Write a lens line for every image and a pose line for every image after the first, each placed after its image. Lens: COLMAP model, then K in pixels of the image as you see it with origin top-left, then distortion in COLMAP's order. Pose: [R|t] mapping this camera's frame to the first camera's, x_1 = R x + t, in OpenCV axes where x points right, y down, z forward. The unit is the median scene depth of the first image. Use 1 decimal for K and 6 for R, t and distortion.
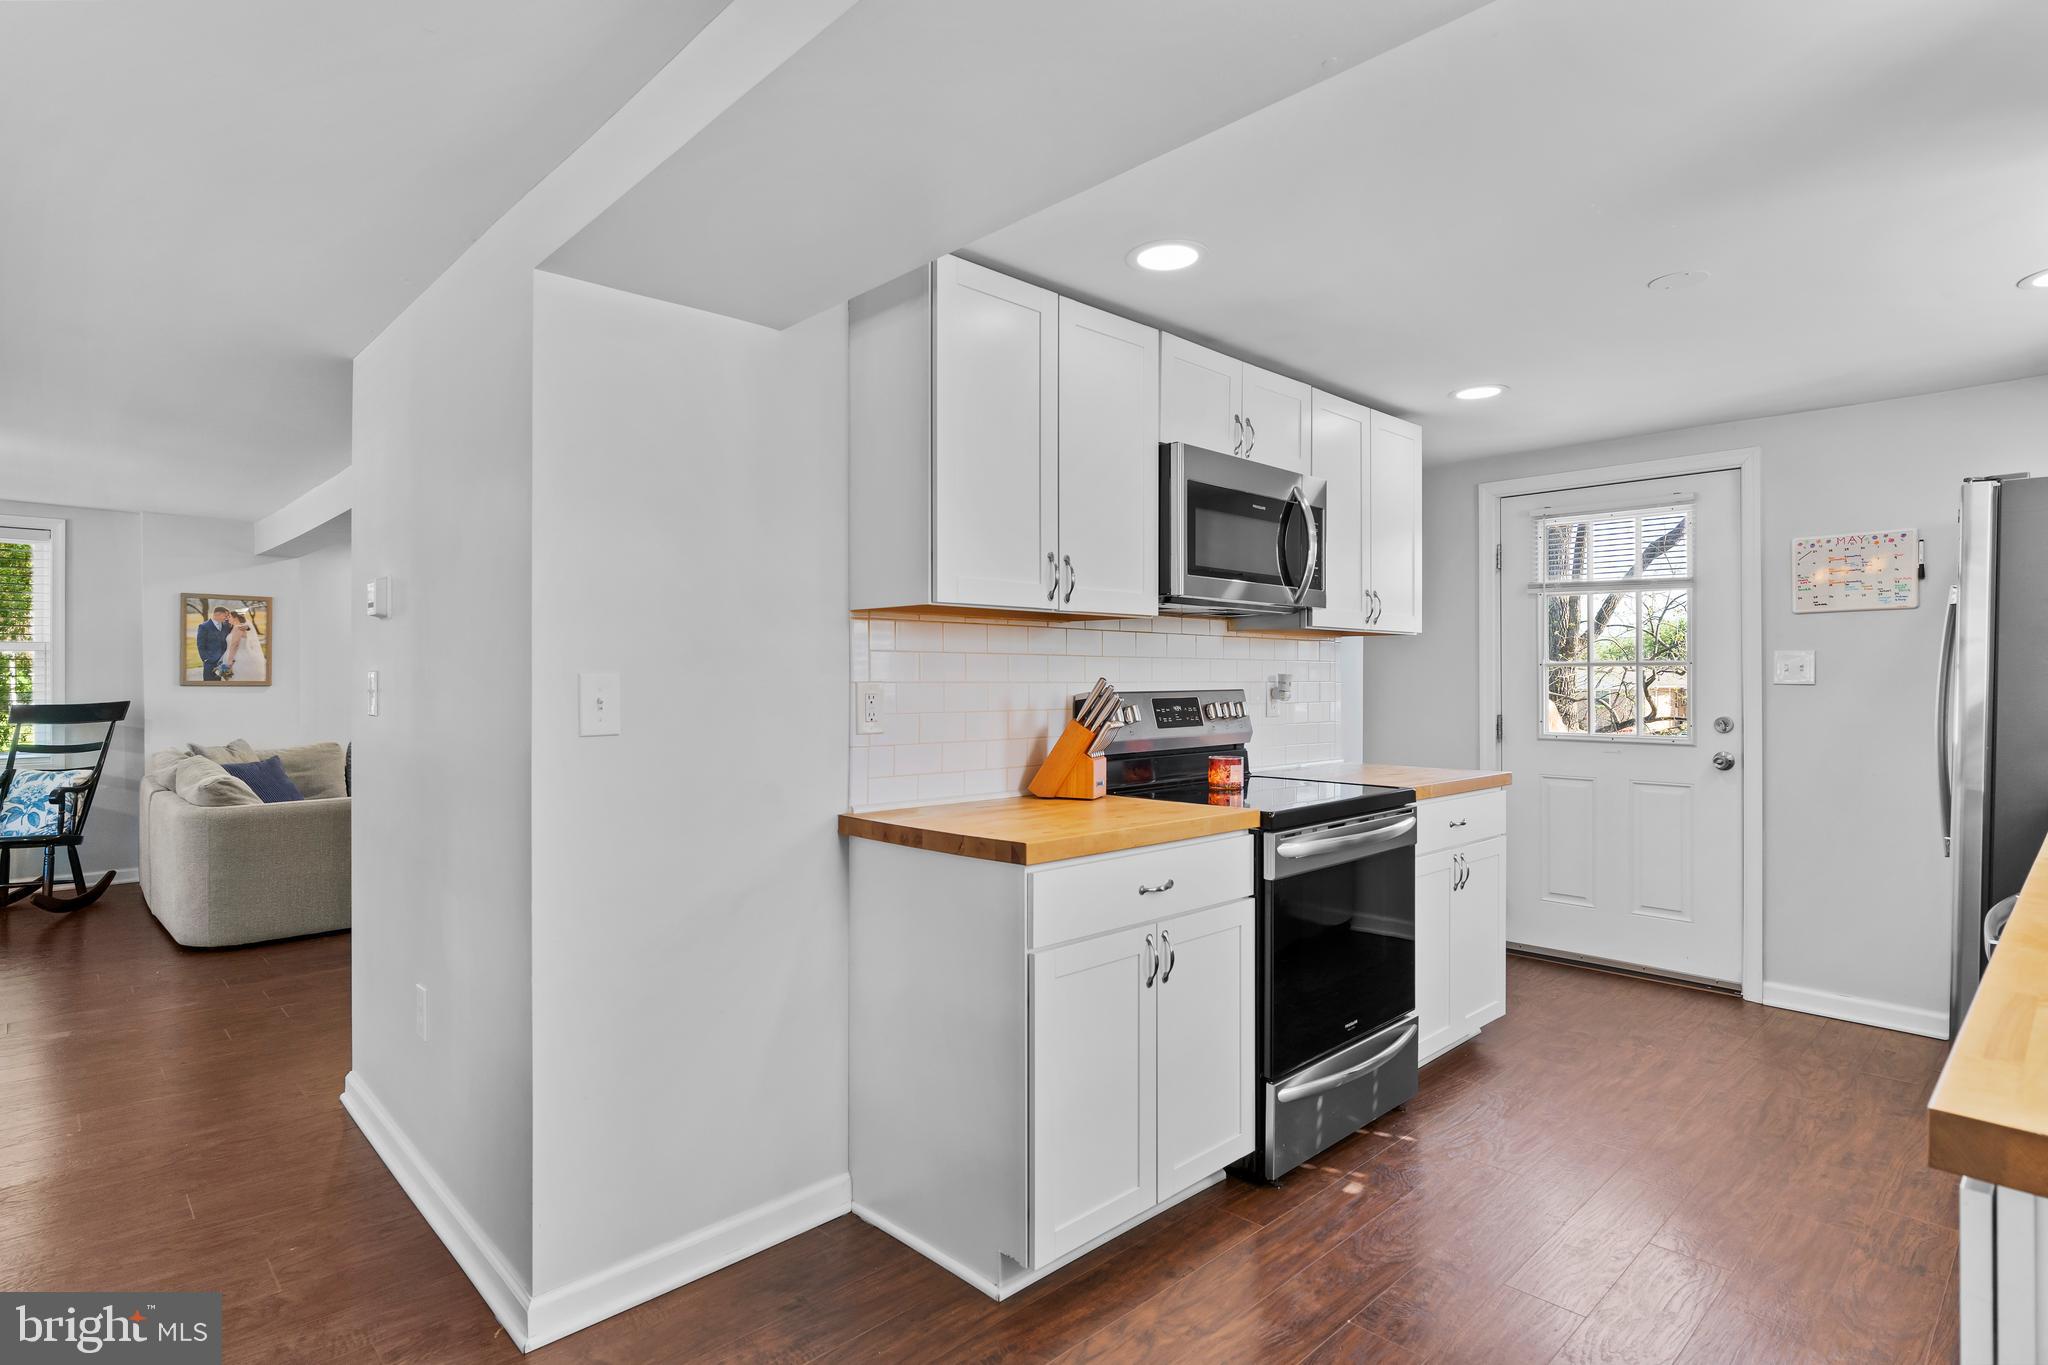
lens RADIAL K [[1050.9, 0, 1019.4], [0, 1050.9, 680.4], [0, 0, 1]] dist [-0.003788, 0.001097]
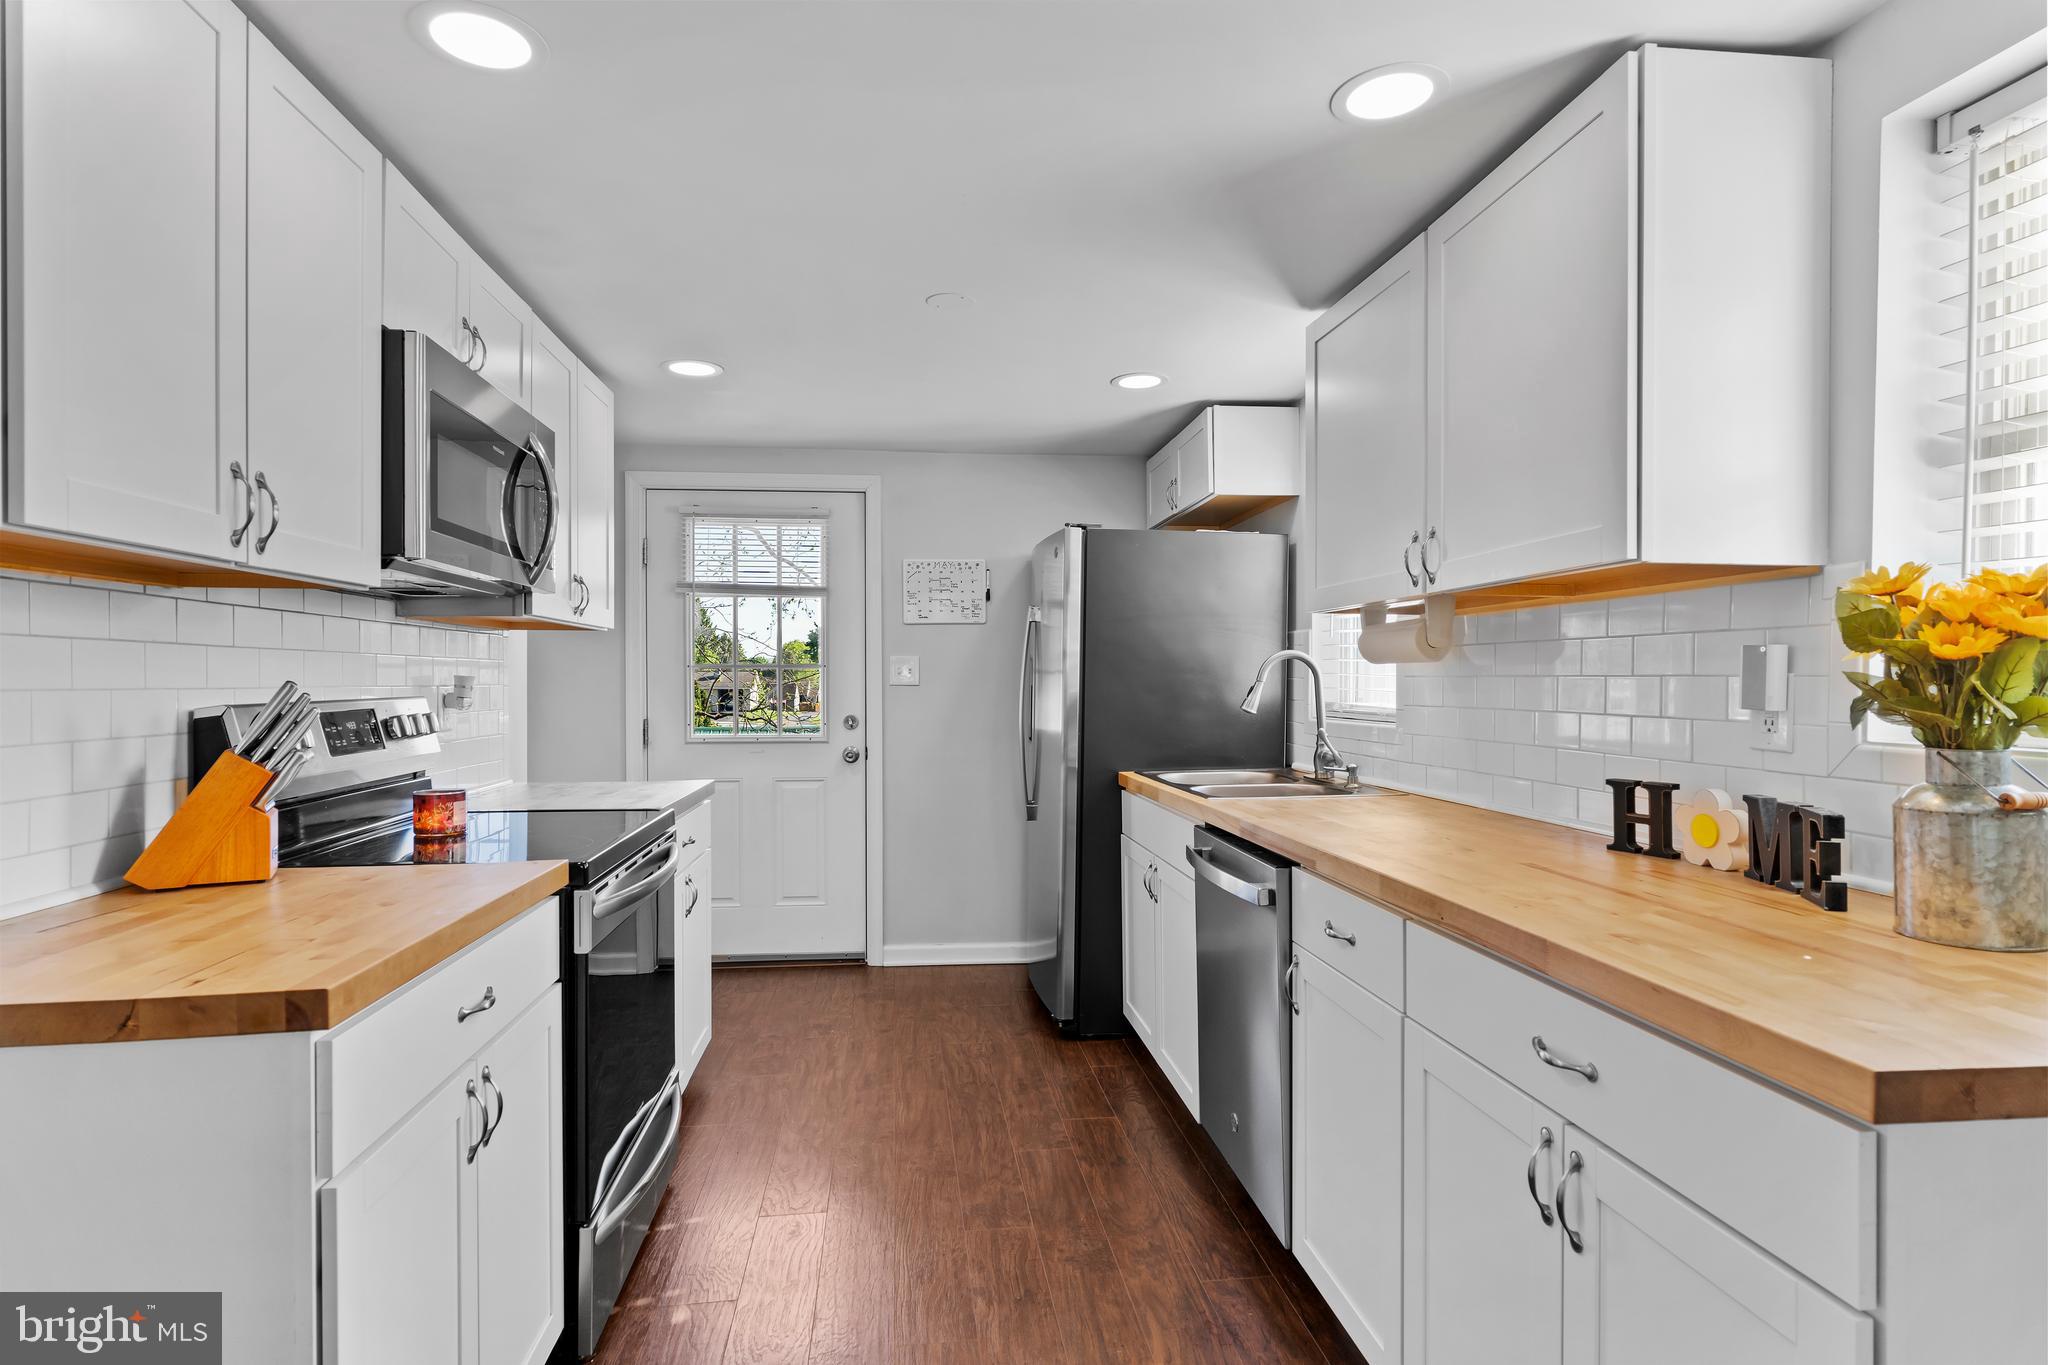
lens RADIAL K [[1043.7, 0, 1021.5], [0, 1043.7, 683.6], [0, 0, 1]] dist [-0.005236, 0.000826]
pose [[0.601270, -0.004051, 0.799036, -0.112739], [0.002552, 0.999992, 0.003150, -0.001433], [-0.799042, 0.000145, 0.601275, 0.214480]]
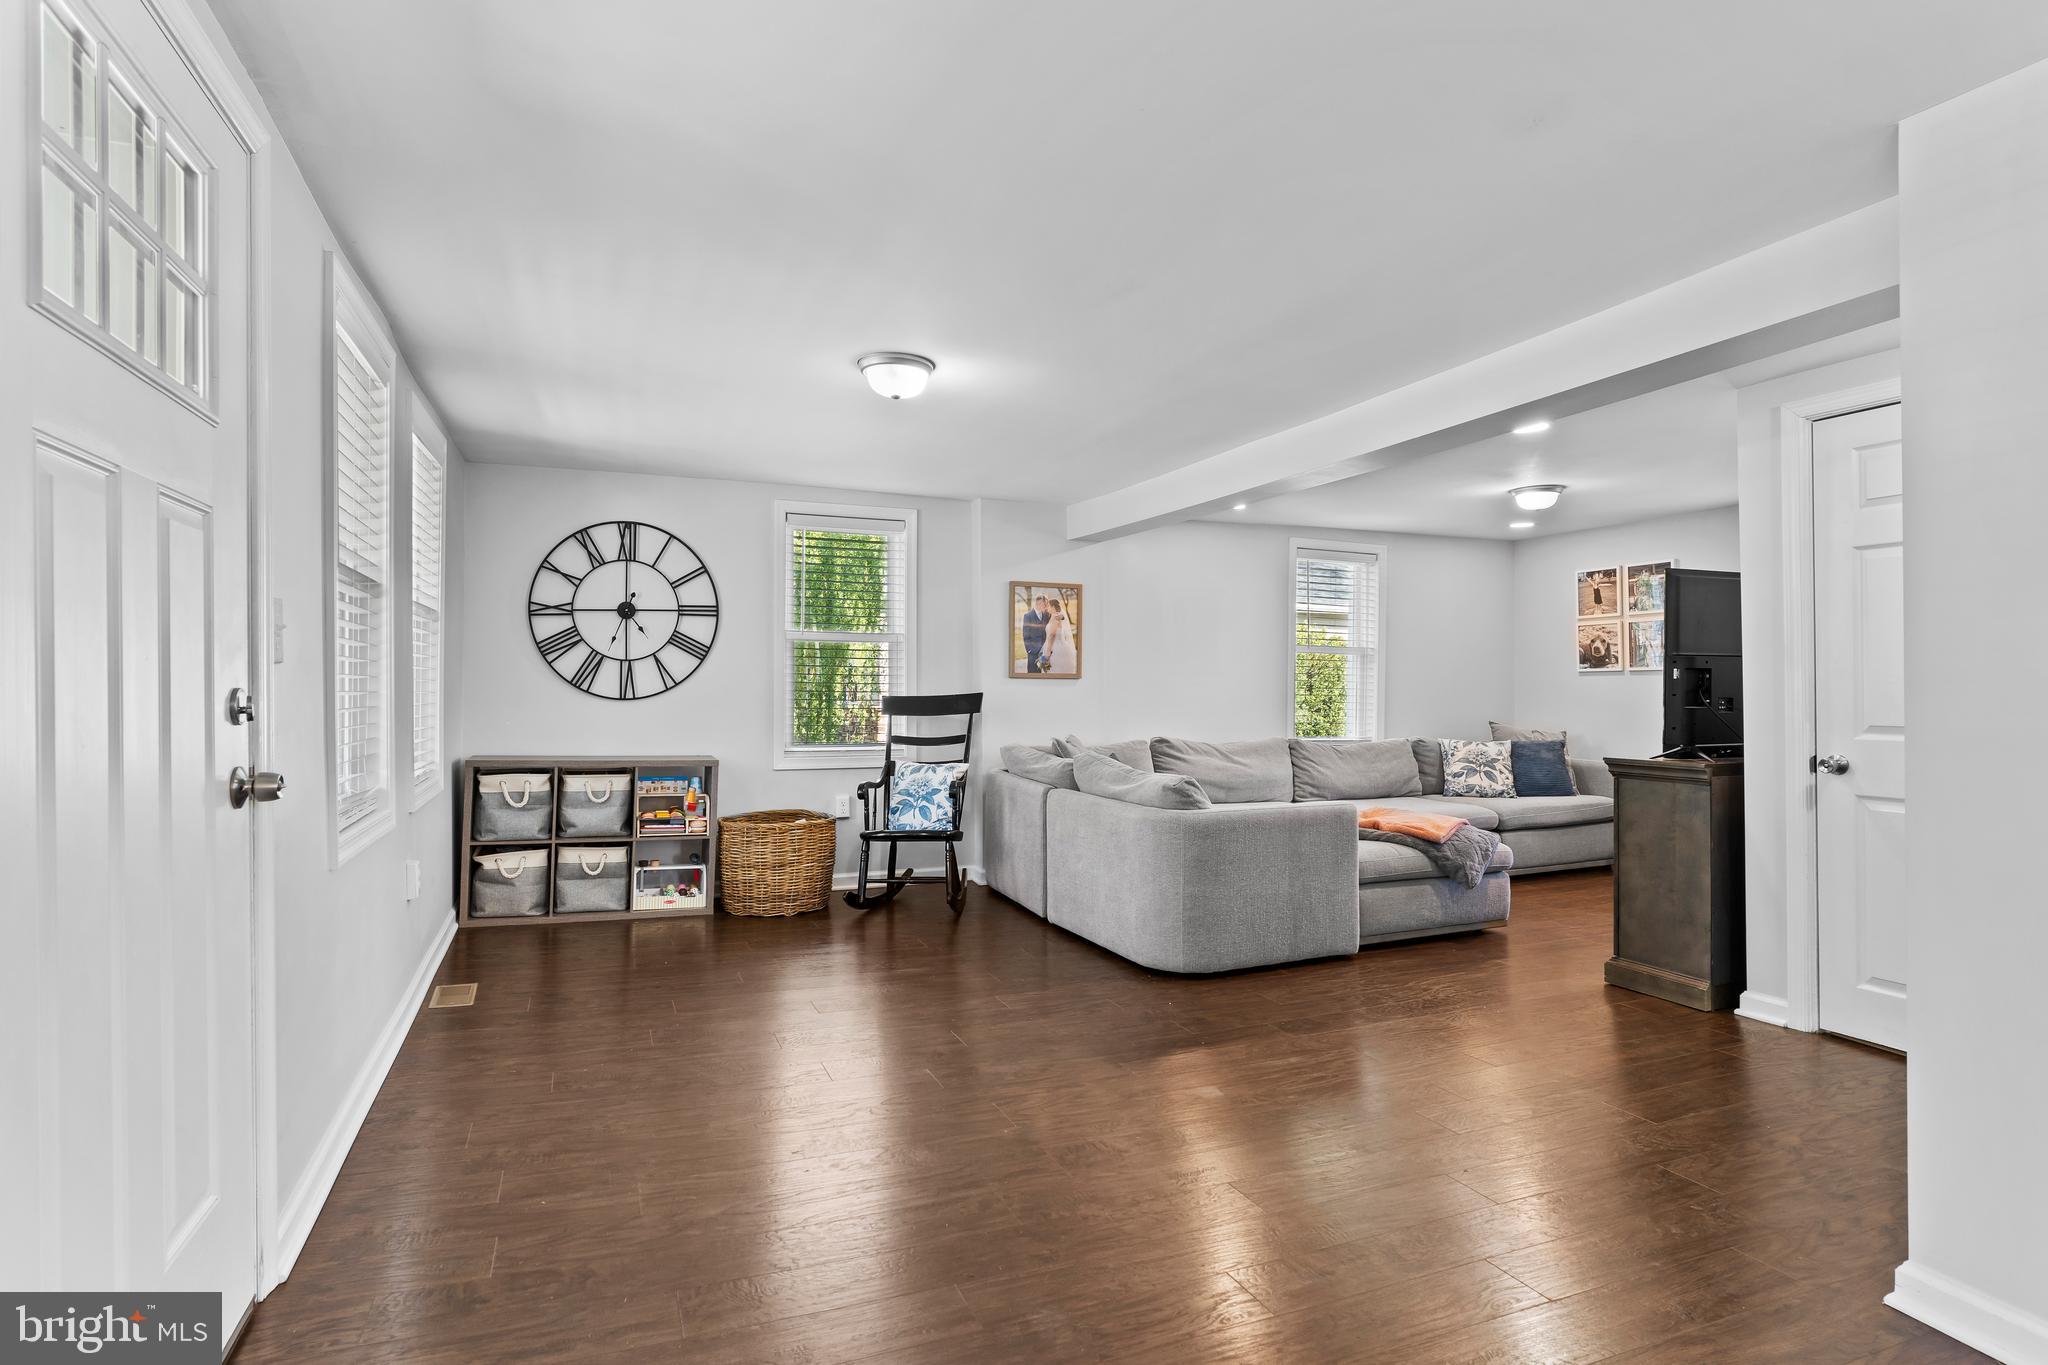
lens RADIAL K [[1043.7, 0, 1021.5], [0, 1043.7, 683.6], [0, 0, 1]] dist [-0.005236, 0.000826]
pose [[0.931128, -0.001891, -0.364687, -0.756734], [-0.001072, 0.999968, -0.007921, 0.030424], [0.364690, 0.007766, 0.931097, 0.199175]]
